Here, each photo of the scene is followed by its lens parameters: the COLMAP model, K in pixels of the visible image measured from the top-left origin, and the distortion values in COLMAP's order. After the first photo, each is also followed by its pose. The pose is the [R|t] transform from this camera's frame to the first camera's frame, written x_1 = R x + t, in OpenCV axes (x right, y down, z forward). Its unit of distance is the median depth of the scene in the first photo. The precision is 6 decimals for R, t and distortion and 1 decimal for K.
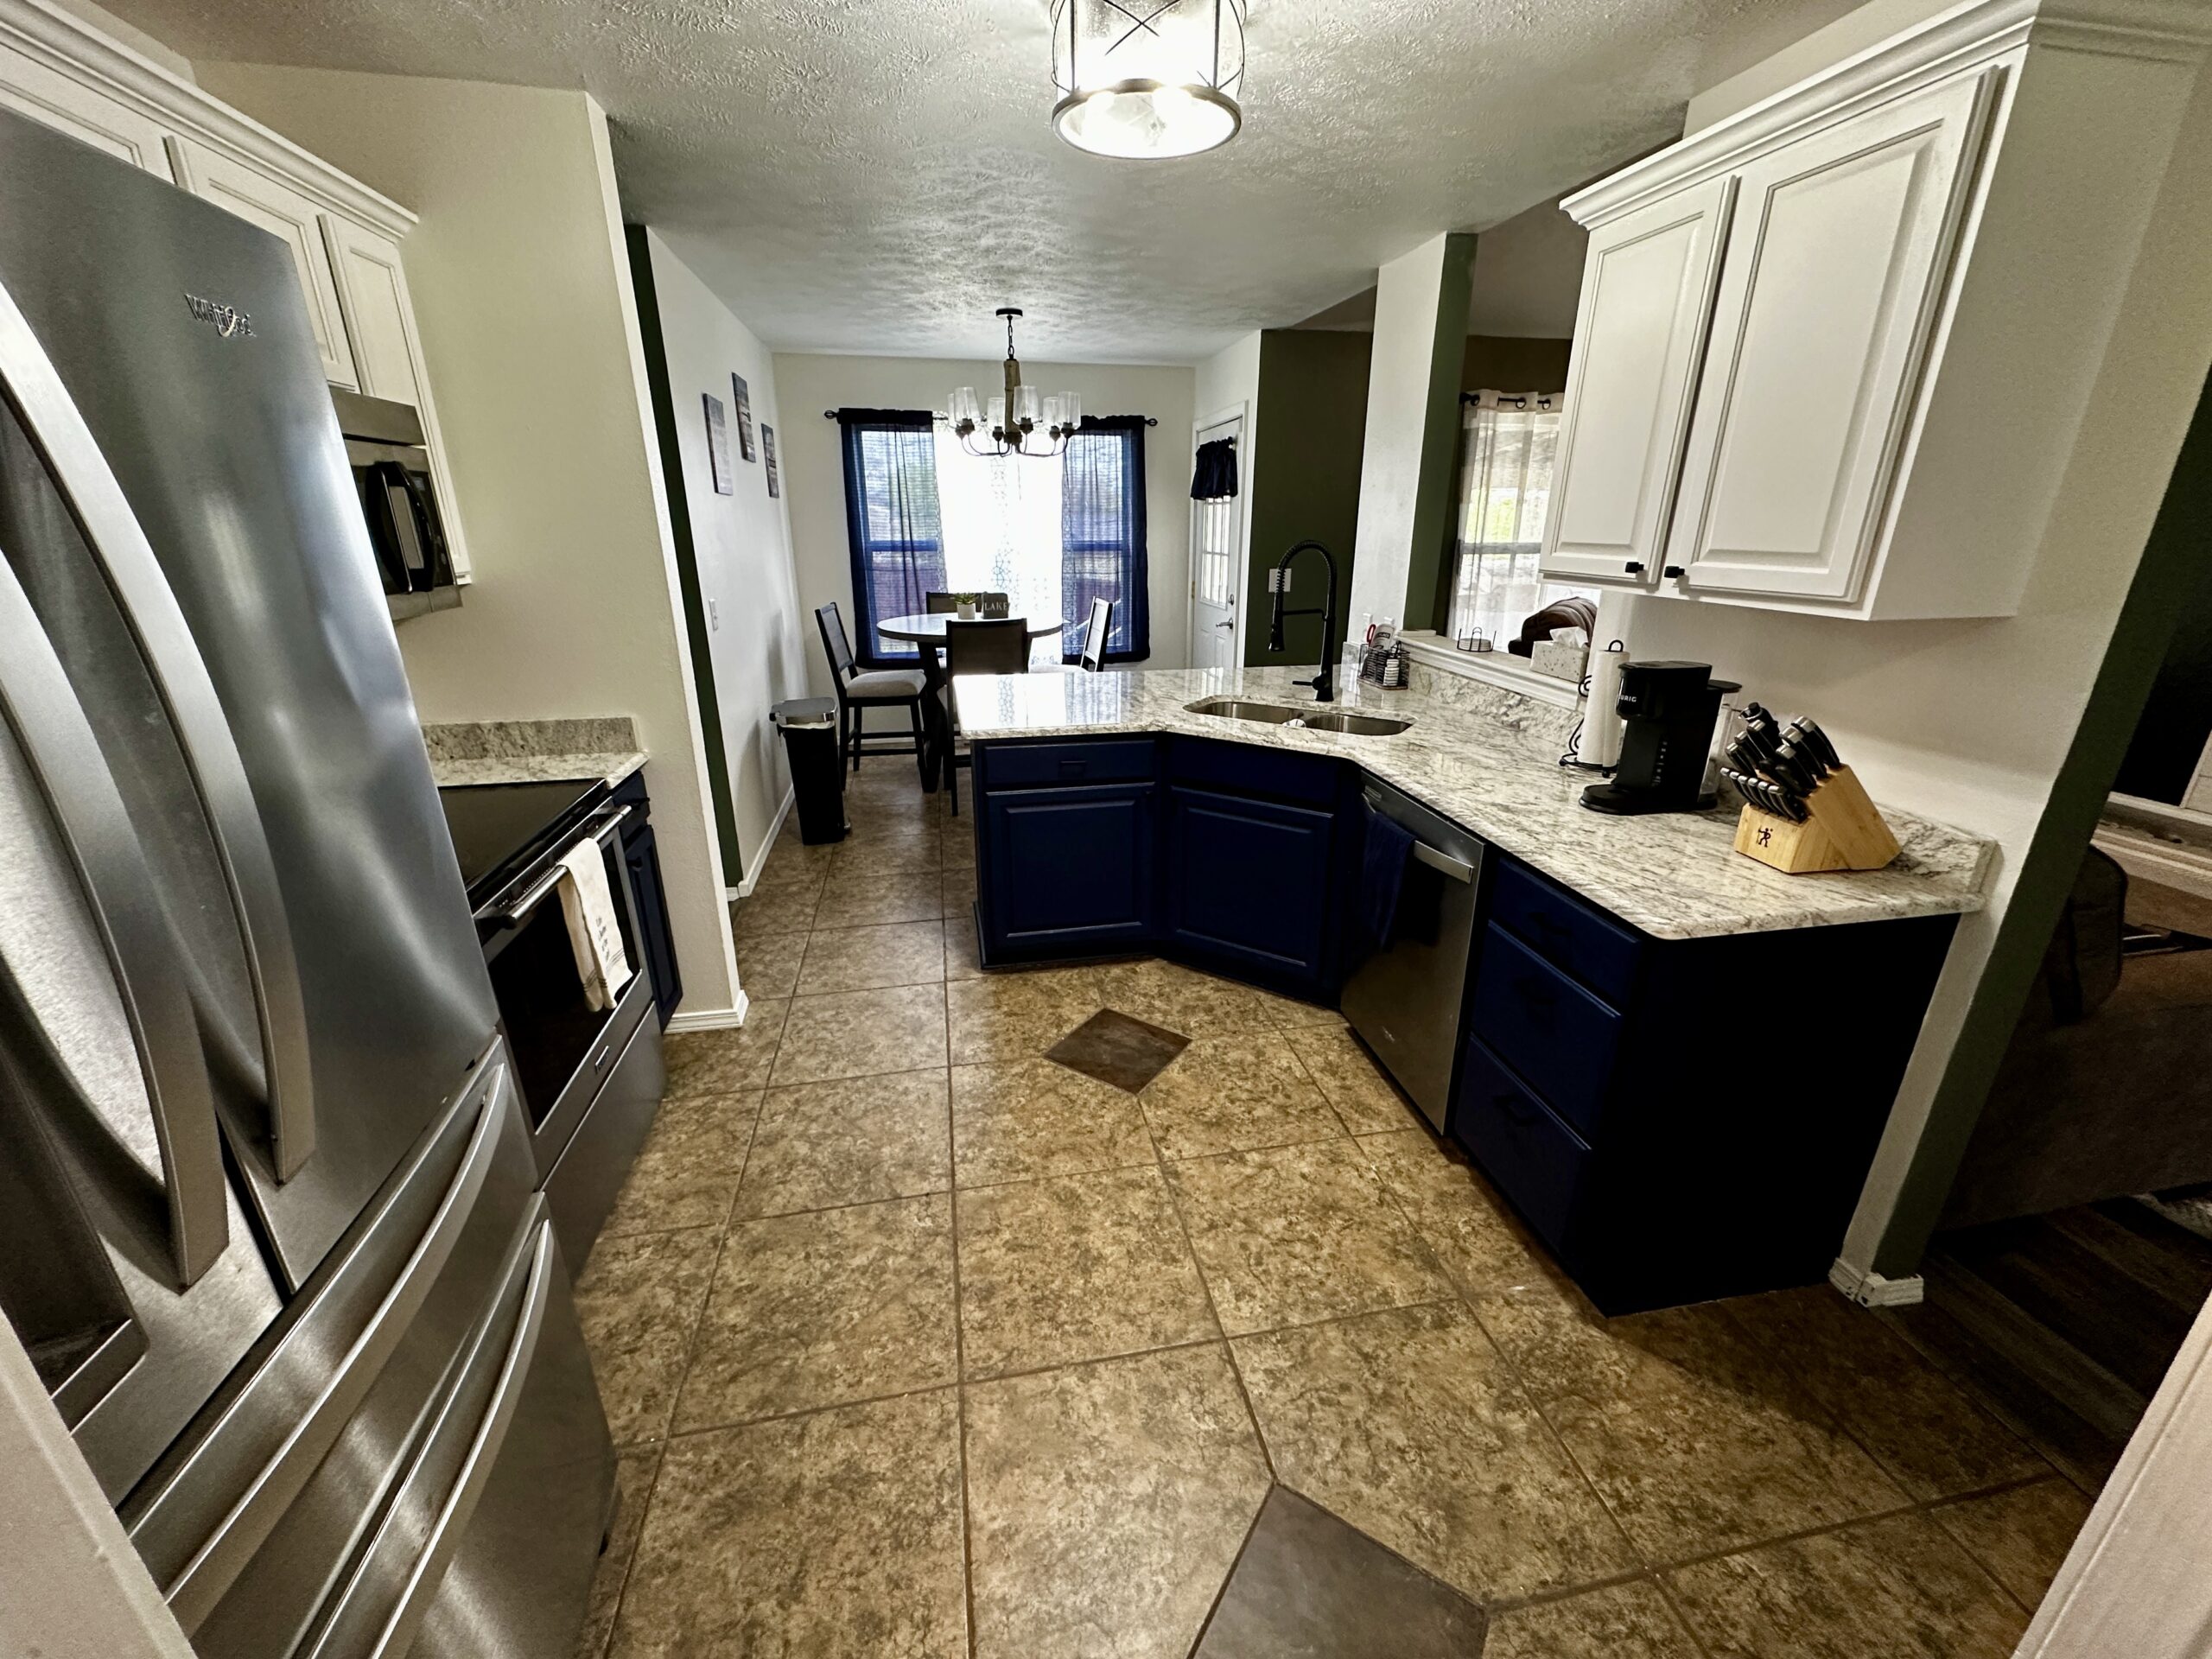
lens RADIAL K [[876.3, 0, 1118.0], [0, 876.3, 826.2], [0, 0, 1]] dist [-0.003173, -0.000807]
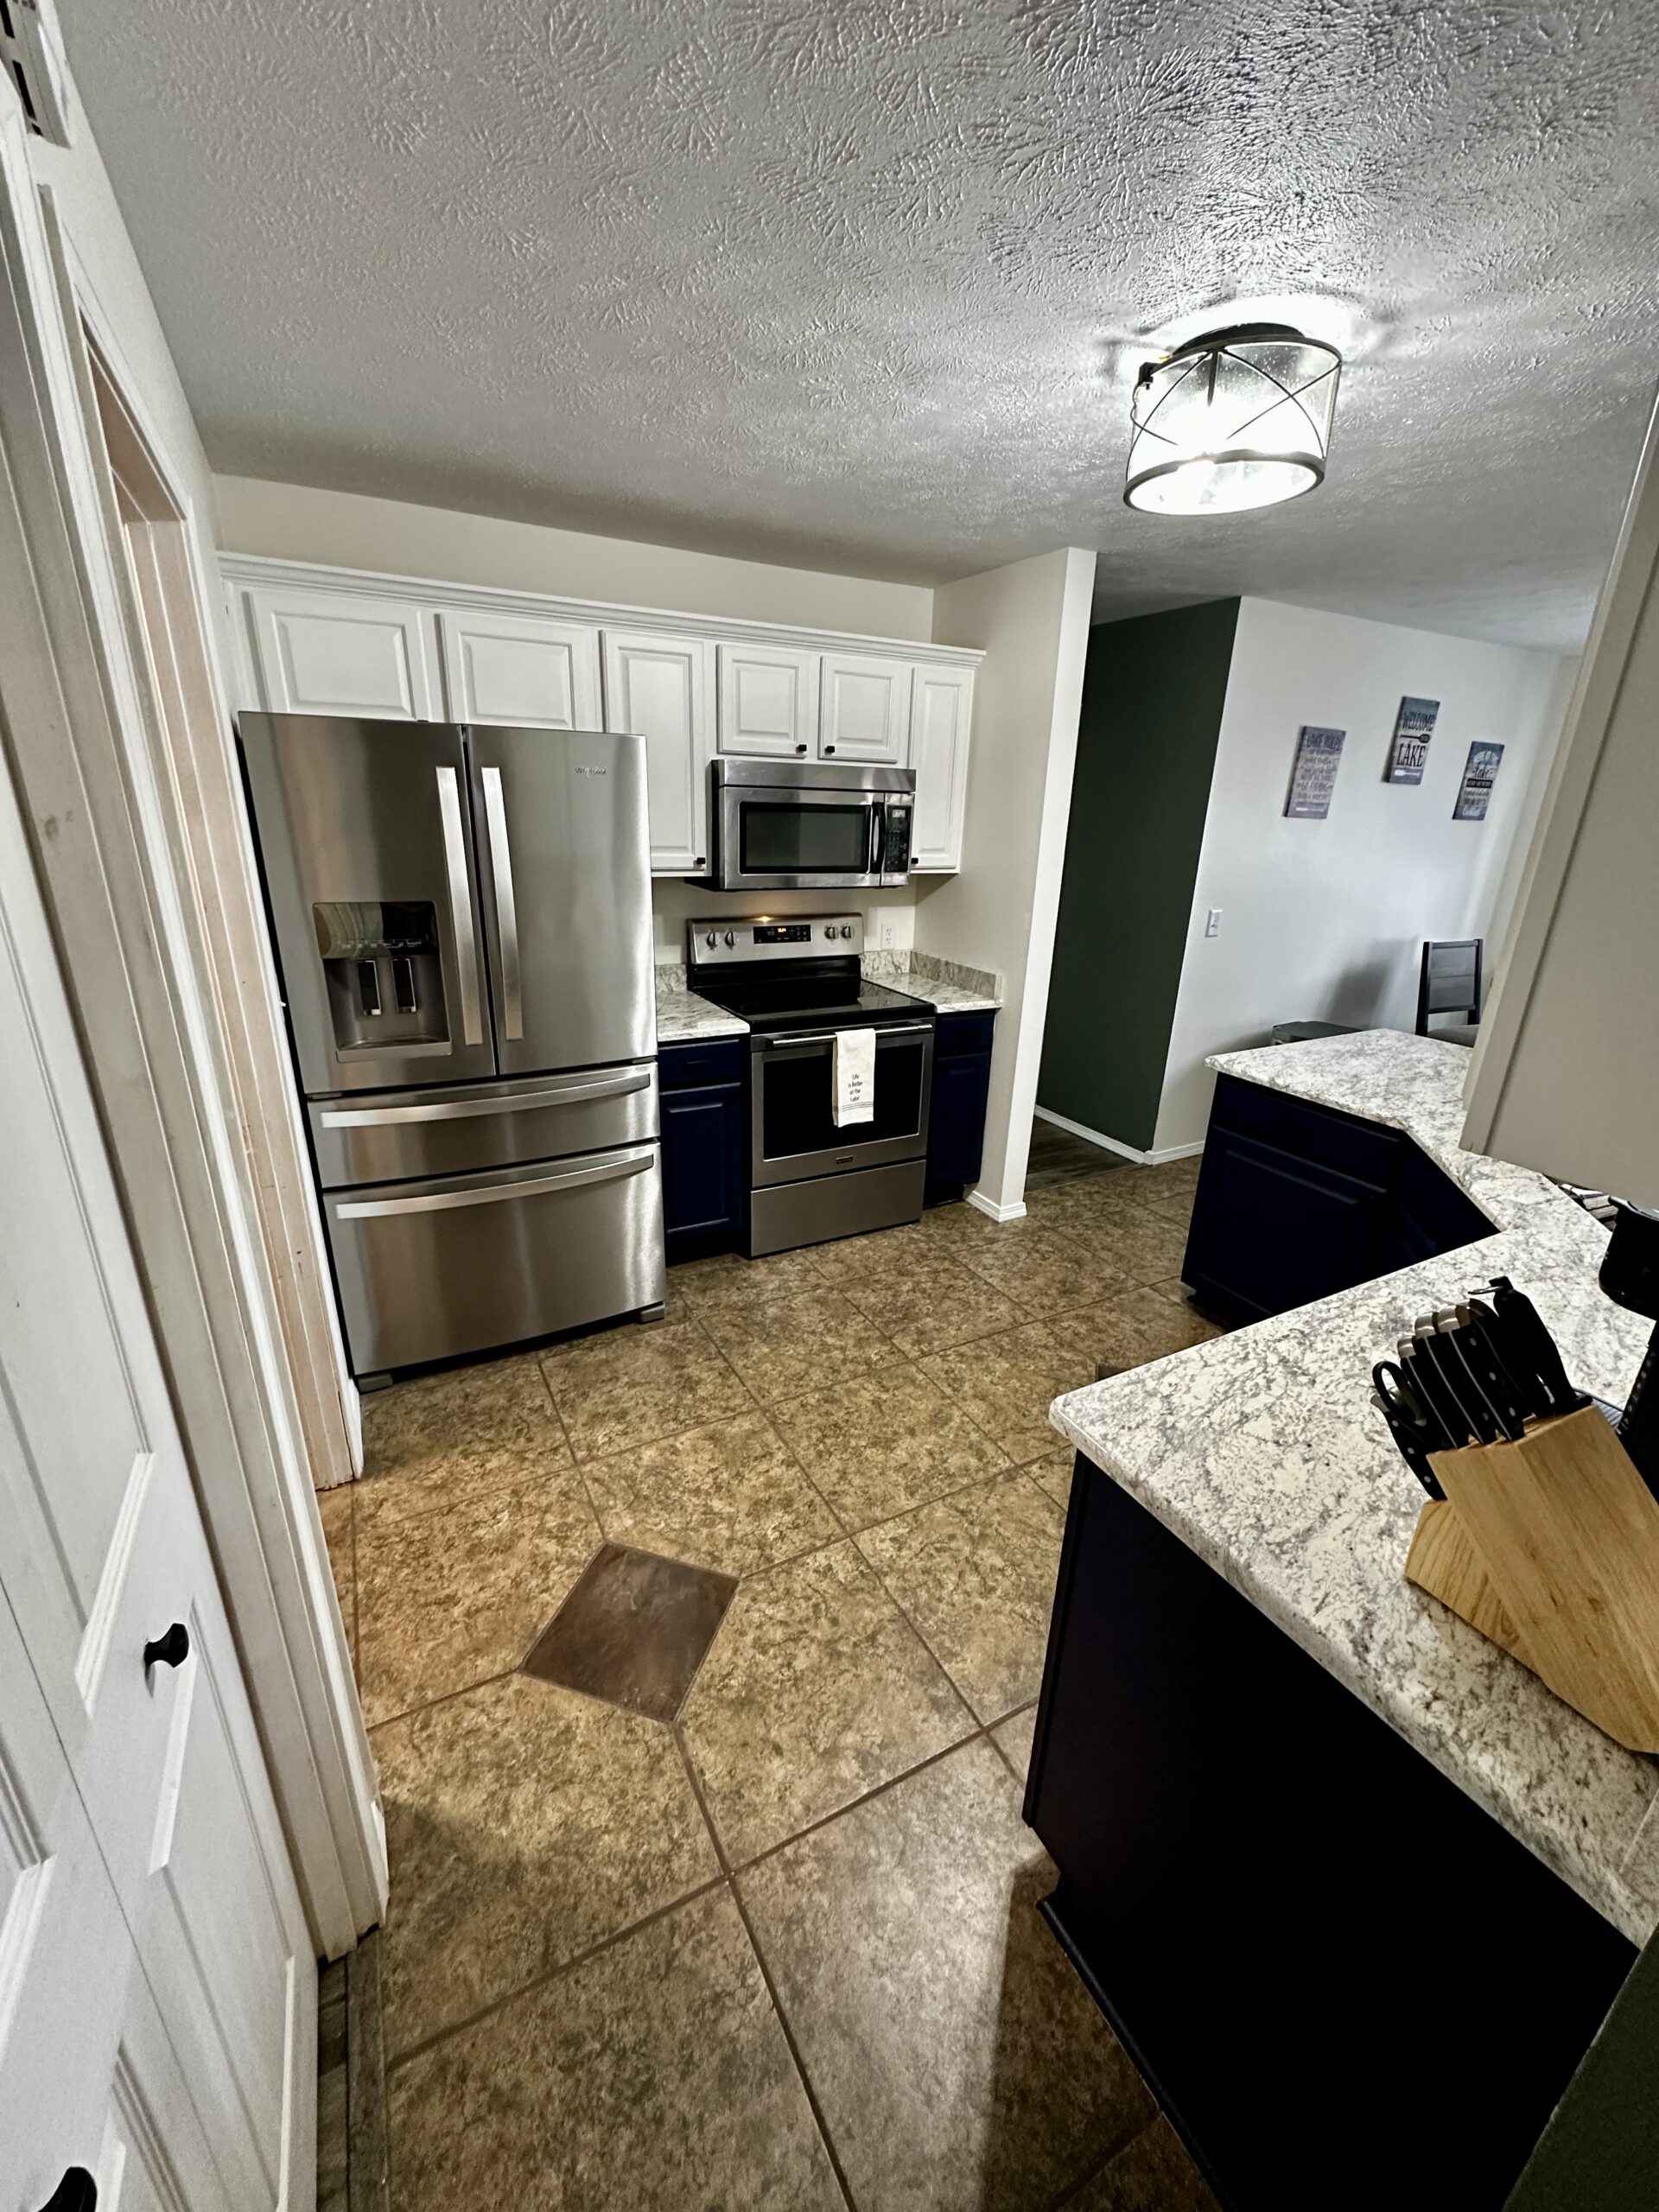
lens RADIAL K [[876.3, 0, 820.8], [0, 876.3, 1100.4], [0, 0, 1]] dist [-0.003173, -0.000807]
pose [[0.295238, 0.318958, -0.900611, 1.008606], [-0.344812, 0.914672, 0.210901, -0.199798], [0.891033, 0.248276, 0.380027, 0.365991]]
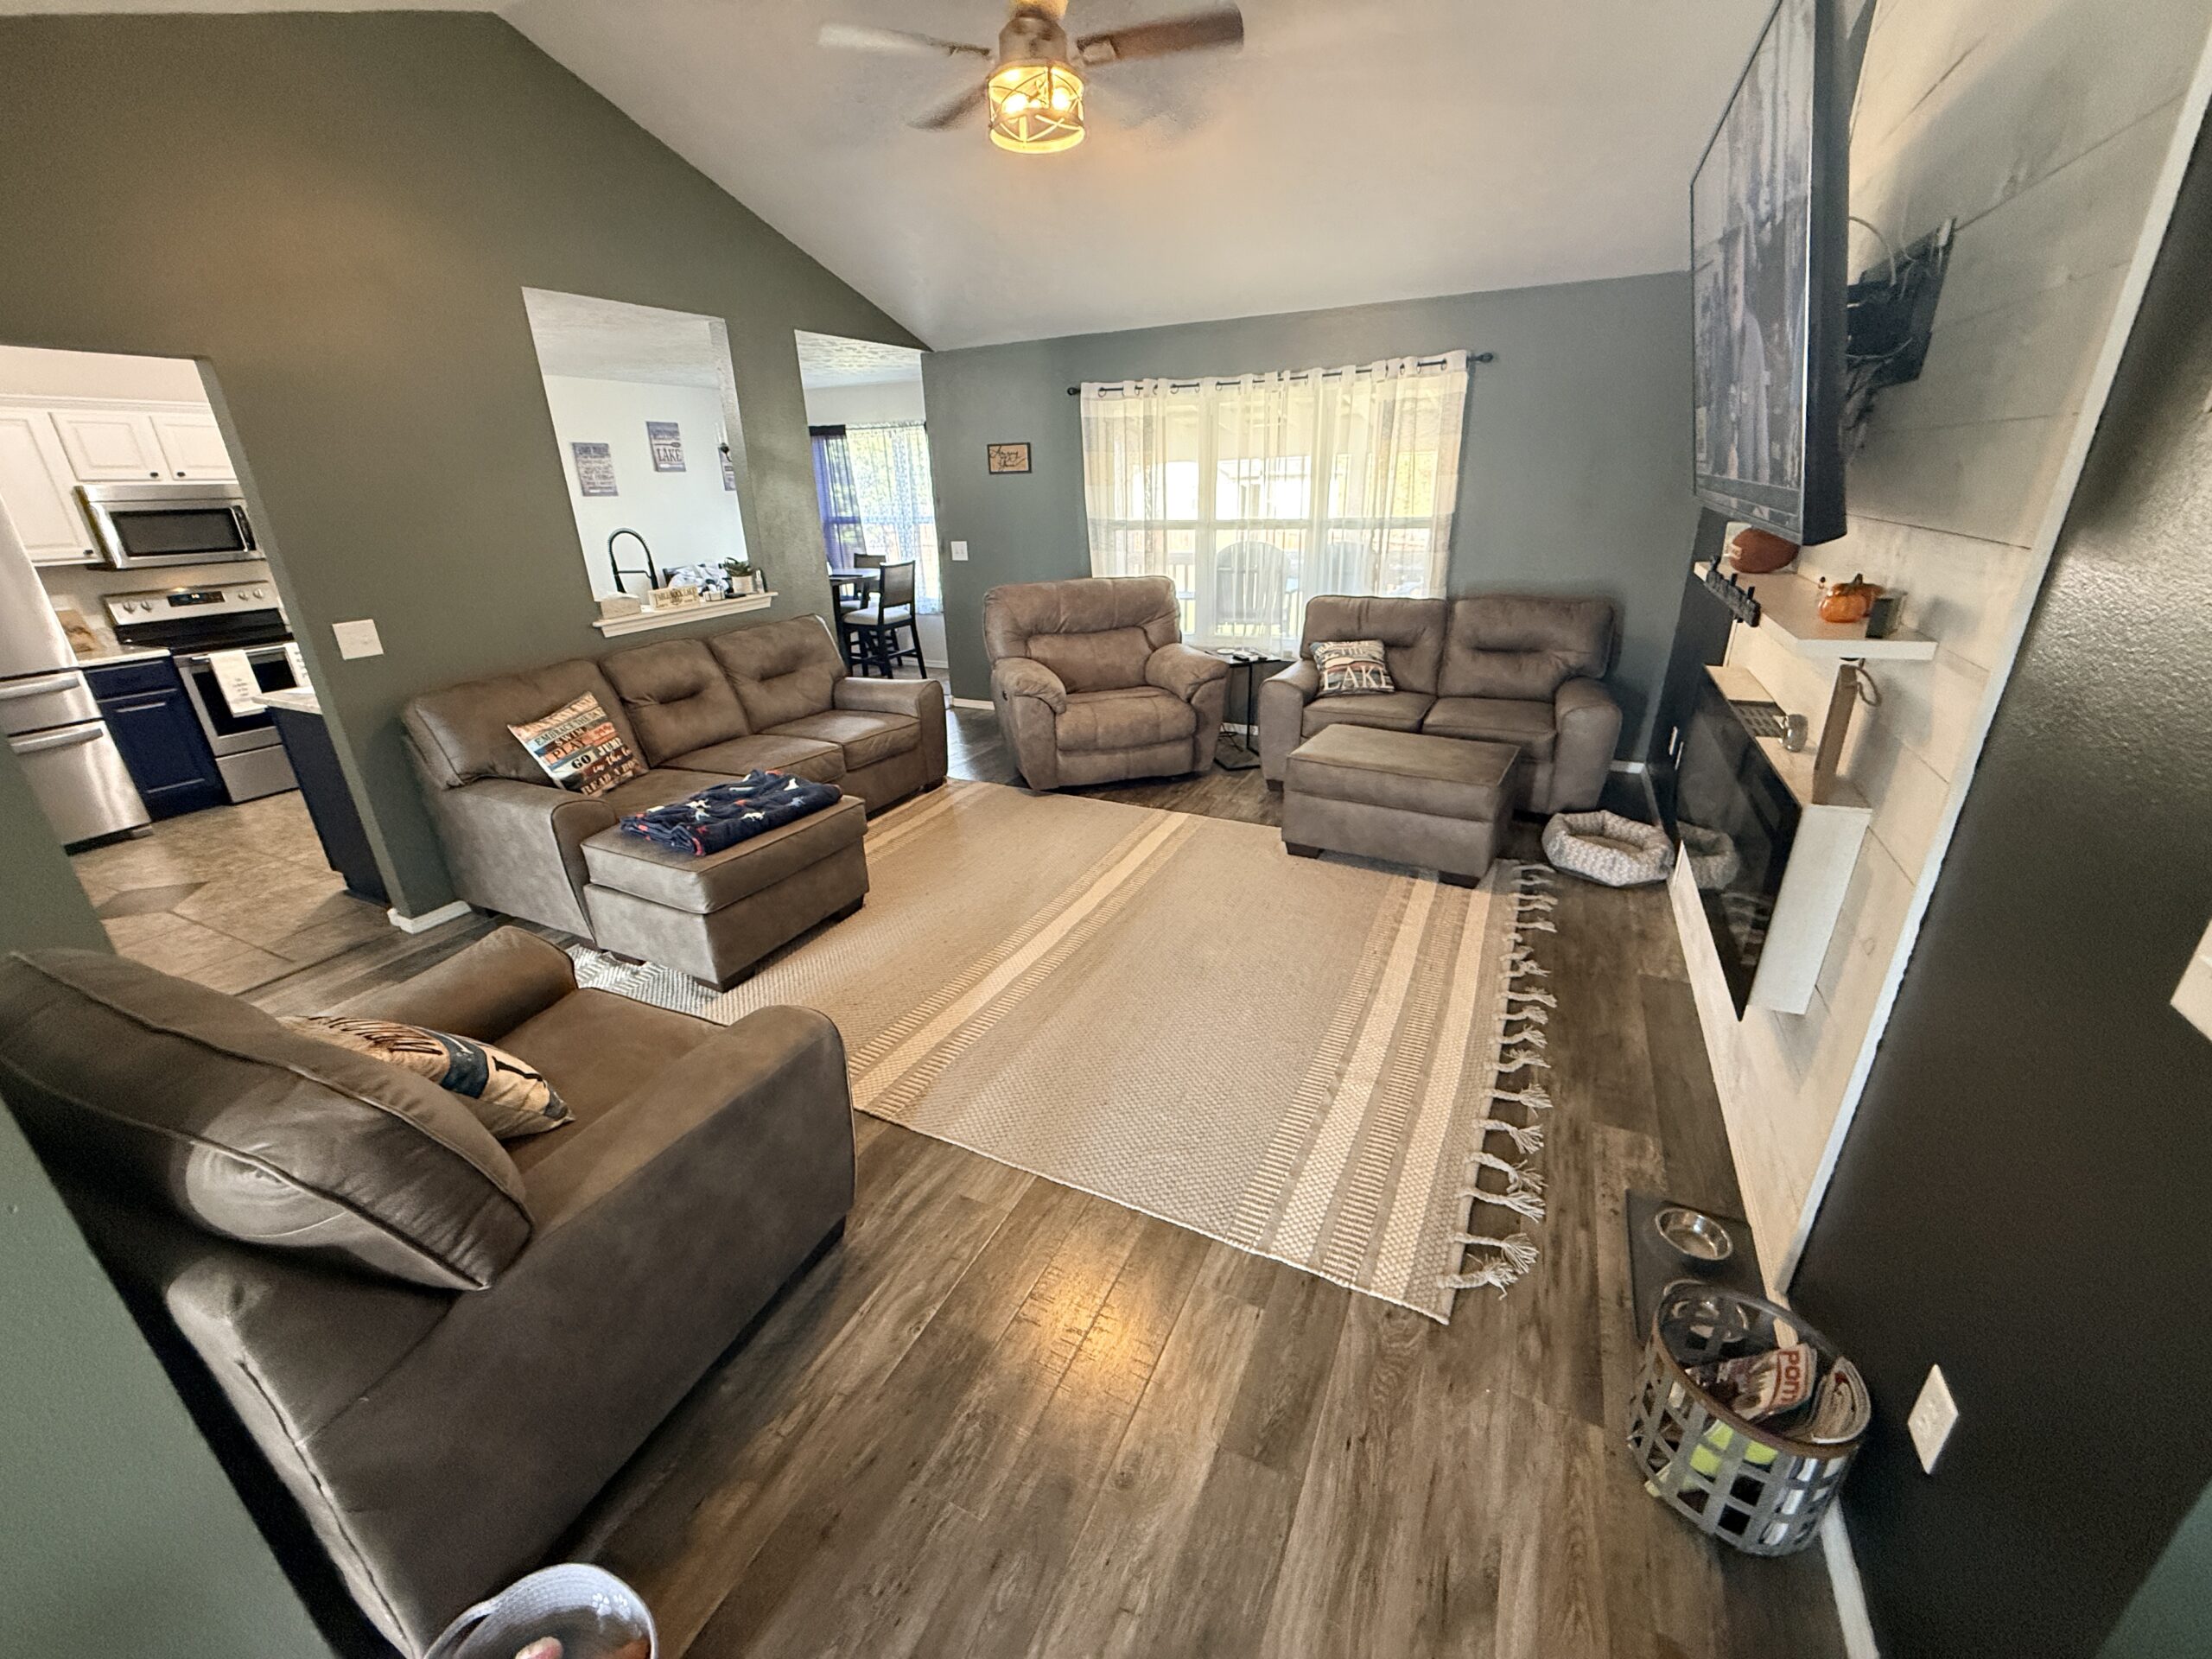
lens RADIAL K [[878.0, 0, 1115.9], [0, 878.0, 828.4], [0, 0, 1]] dist [-0.001282, 0.000532]
pose [[0.803639, 0.200904, -0.560180, 3.489634], [-0.172897, 0.979513, 0.103255, -0.177899], [0.569448, 0.013874, 0.821910, 0.292626]]
